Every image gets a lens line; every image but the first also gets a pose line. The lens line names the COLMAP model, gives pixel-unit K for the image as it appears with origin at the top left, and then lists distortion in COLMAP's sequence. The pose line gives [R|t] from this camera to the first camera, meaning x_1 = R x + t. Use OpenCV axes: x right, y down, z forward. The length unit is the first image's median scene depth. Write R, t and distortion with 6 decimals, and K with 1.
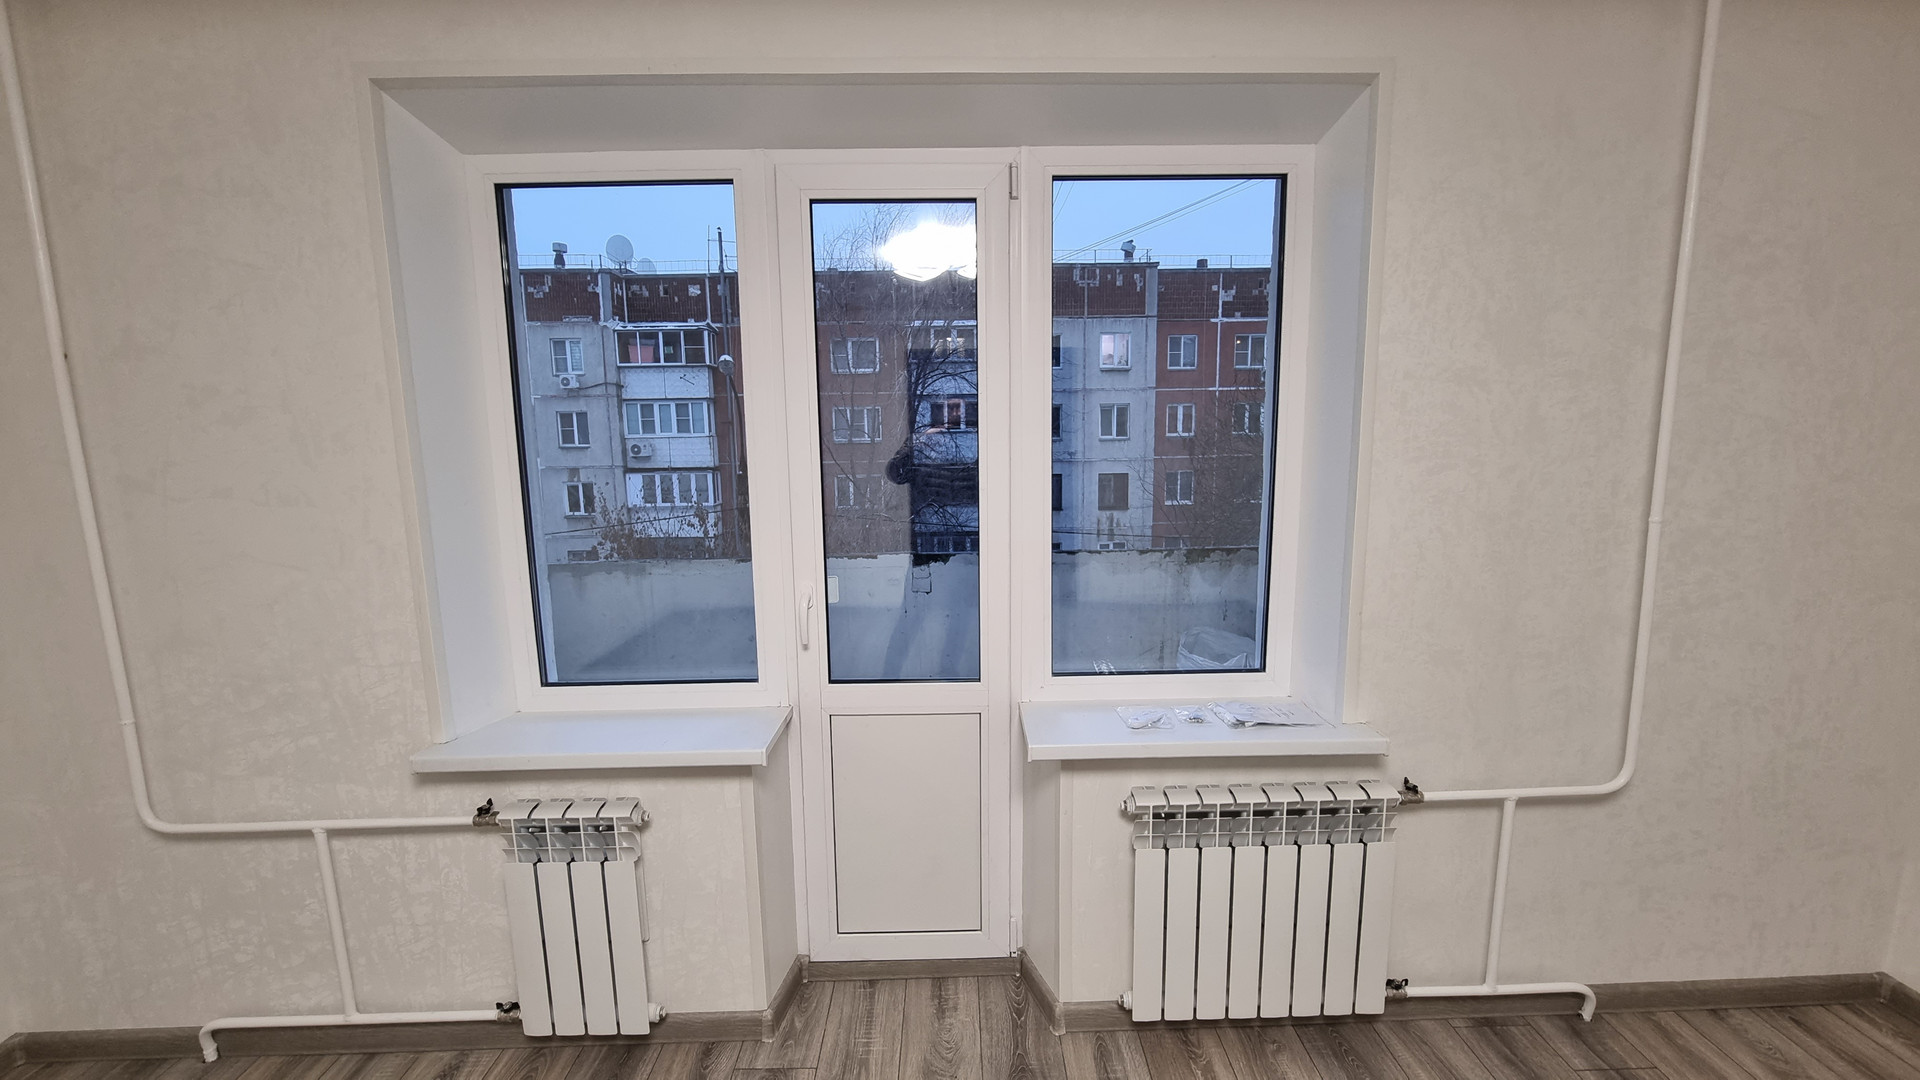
lens RADIAL K [[776.3, 0, 969.0], [0, 776.3, 553.3], [0, 0, 1]] dist [-0.003808, -0.001306]
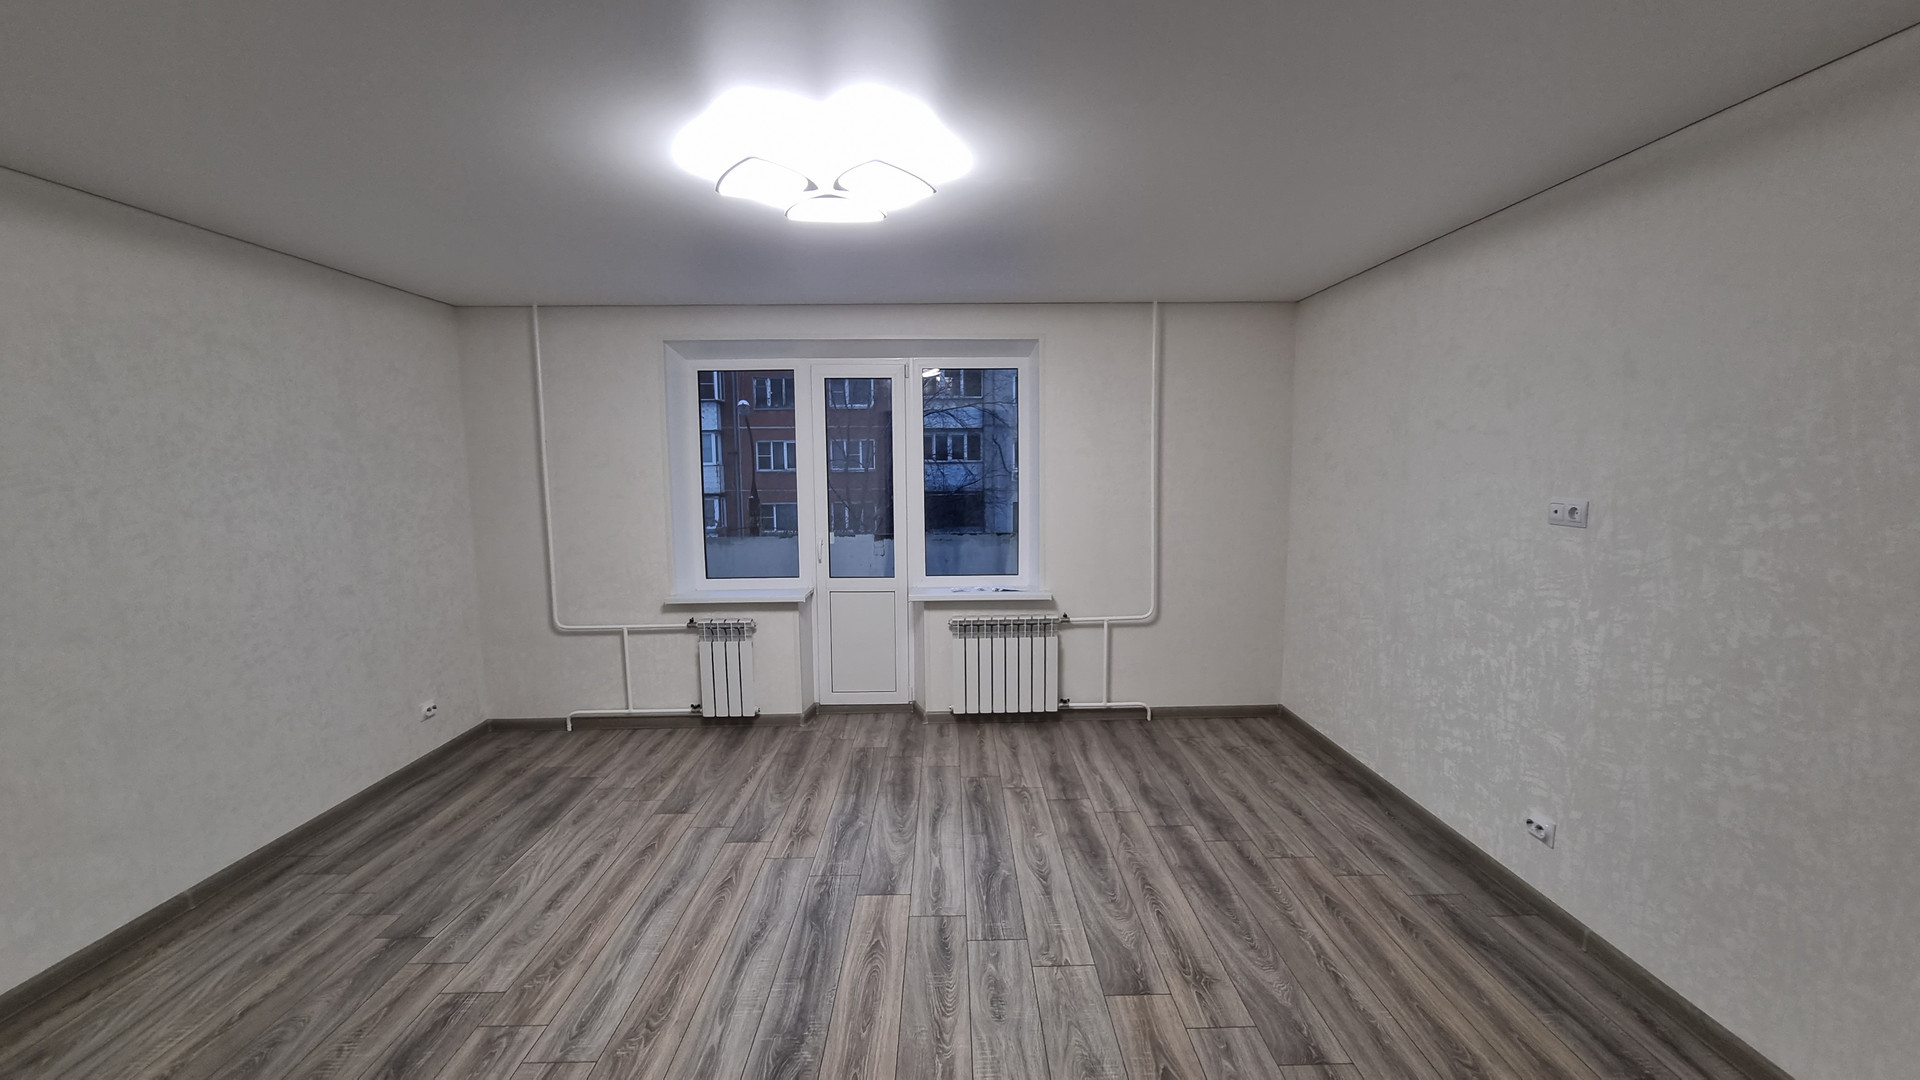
lens RADIAL K [[776.3, 0, 951.7], [0, 776.3, 556.9], [0, 0, 1]] dist [-0.003808, -0.001306]
pose [[0.999838, 0.007081, -0.016542, 0.236892], [-0.007619, 0.999437, -0.032690, 0.189547], [0.016301, 0.032811, 0.999329, -1.404222]]
